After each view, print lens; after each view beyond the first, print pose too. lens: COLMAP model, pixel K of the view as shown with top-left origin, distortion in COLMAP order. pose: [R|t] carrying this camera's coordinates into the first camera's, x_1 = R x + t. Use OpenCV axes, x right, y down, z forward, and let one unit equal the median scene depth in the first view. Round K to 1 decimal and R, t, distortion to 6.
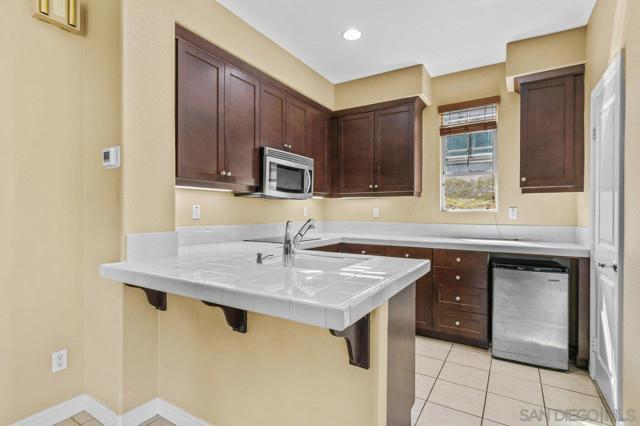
lens RADIAL K [[313.5, 0, 321.7], [0, 313.5, 215.3], [0, 0, 1]] dist [0.004675, 0.000094]
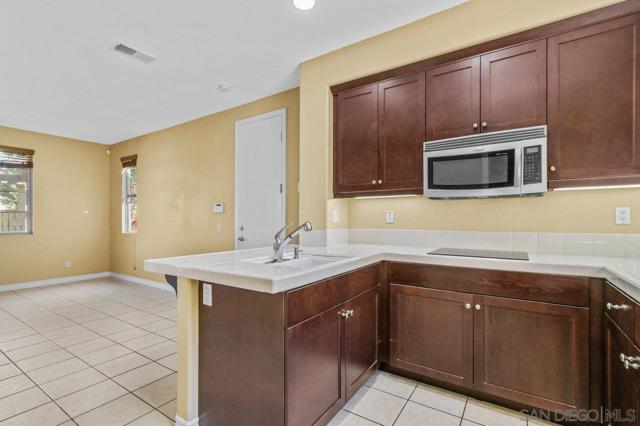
lens RADIAL K [[288.6, 0, 326.2], [0, 288.6, 217.7], [0, 0, 1]] dist [0.003901, 0.000331]
pose [[-0.008223, -0.003489, -0.999960, 0.565672], [-0.007349, 0.999967, -0.003429, -0.001281], [0.999939, 0.007320, -0.008248, 0.651667]]
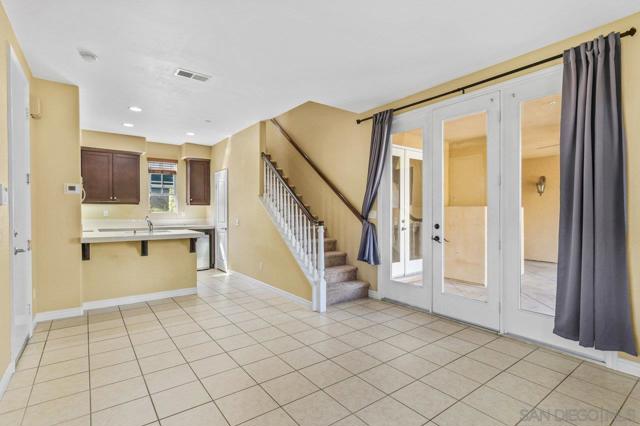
lens RADIAL K [[313.5, 0, 319.4], [0, 313.5, 216.2], [0, 0, 1]] dist [0.004675, 0.000094]
pose [[0.383278, -0.014395, 0.923521, -1.075404], [0.013768, 0.999856, 0.009871, 0.002238], [-0.923530, 0.008932, 0.383422, -0.744013]]
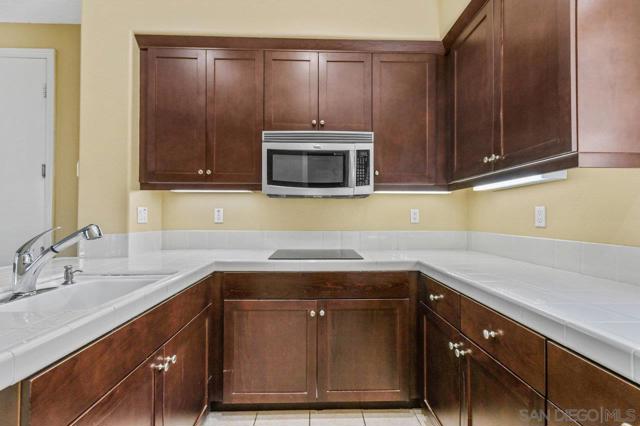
lens RADIAL K [[288.6, 0, 318.2], [0, 288.6, 215.1], [0, 0, 1]] dist [0.003901, 0.000331]
pose [[0.547306, -0.004017, -0.836923, 0.436781], [-0.009793, 0.999889, -0.011203, -0.004171], [0.836875, 0.014327, 0.547206, 0.647051]]
